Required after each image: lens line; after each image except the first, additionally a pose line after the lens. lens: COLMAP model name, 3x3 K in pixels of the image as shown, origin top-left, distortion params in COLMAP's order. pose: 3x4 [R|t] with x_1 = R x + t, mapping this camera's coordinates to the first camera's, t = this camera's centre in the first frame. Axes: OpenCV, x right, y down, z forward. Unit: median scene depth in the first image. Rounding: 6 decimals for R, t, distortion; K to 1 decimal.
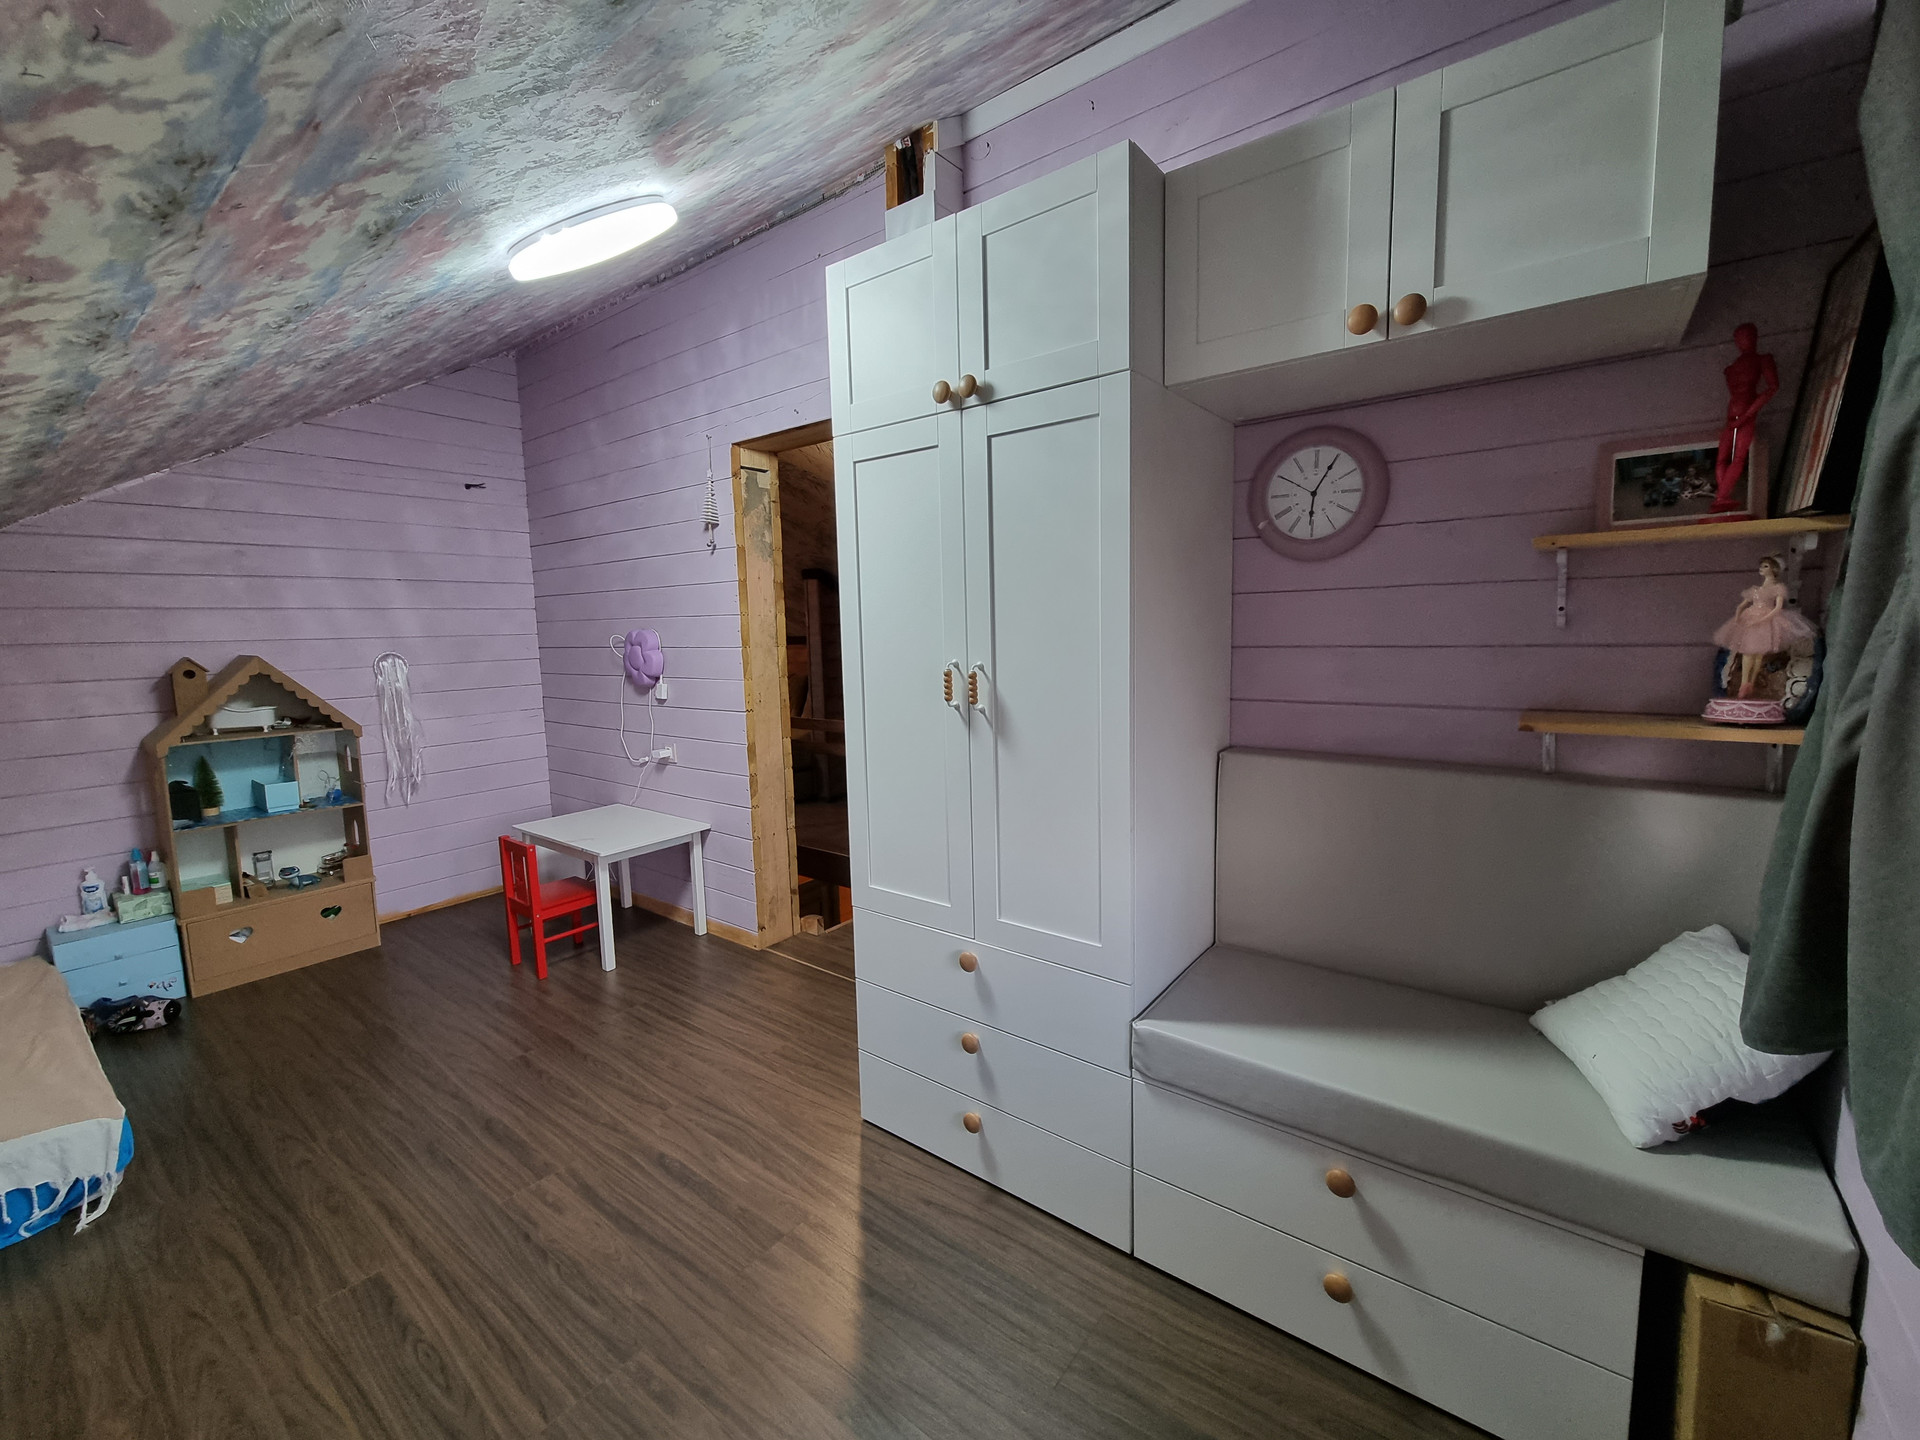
lens RADIAL K [[780.7, 0, 964.1], [0, 780.7, 716.6], [0, 0, 1]] dist [0.001182, -0.002005]
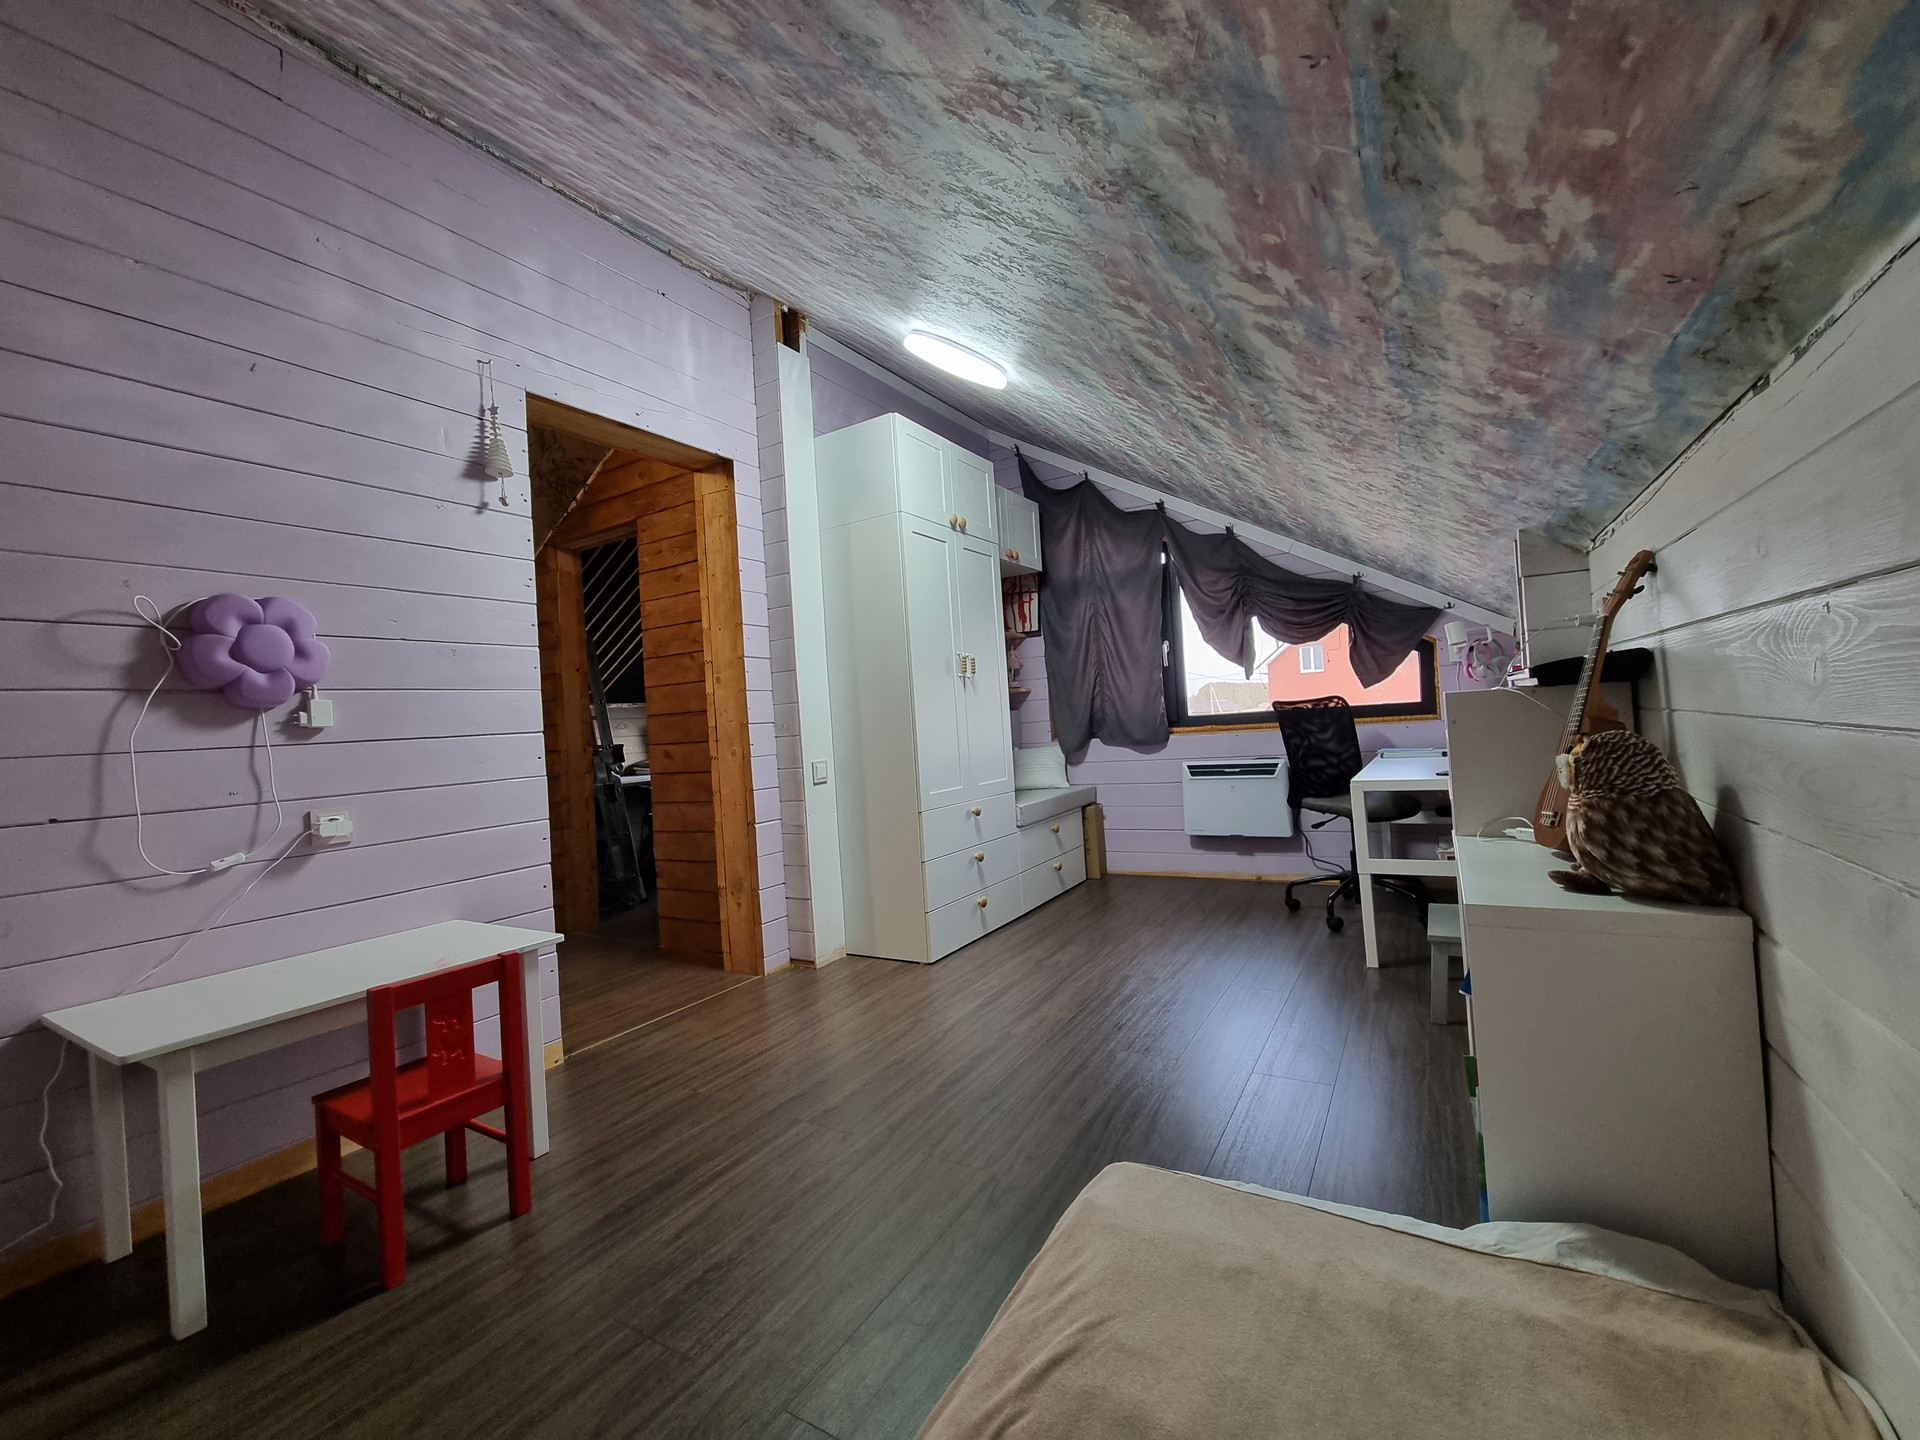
lens RADIAL K [[780.7, 0, 963.6], [0, 780.7, 713.2], [0, 0, 1]] dist [0.001182, -0.002005]
pose [[-0.103352, 0.040830, 0.993807, -1.209262], [0.183148, 0.982854, -0.021333, 0.075457], [-0.977638, 0.179809, -0.109057, 0.769189]]
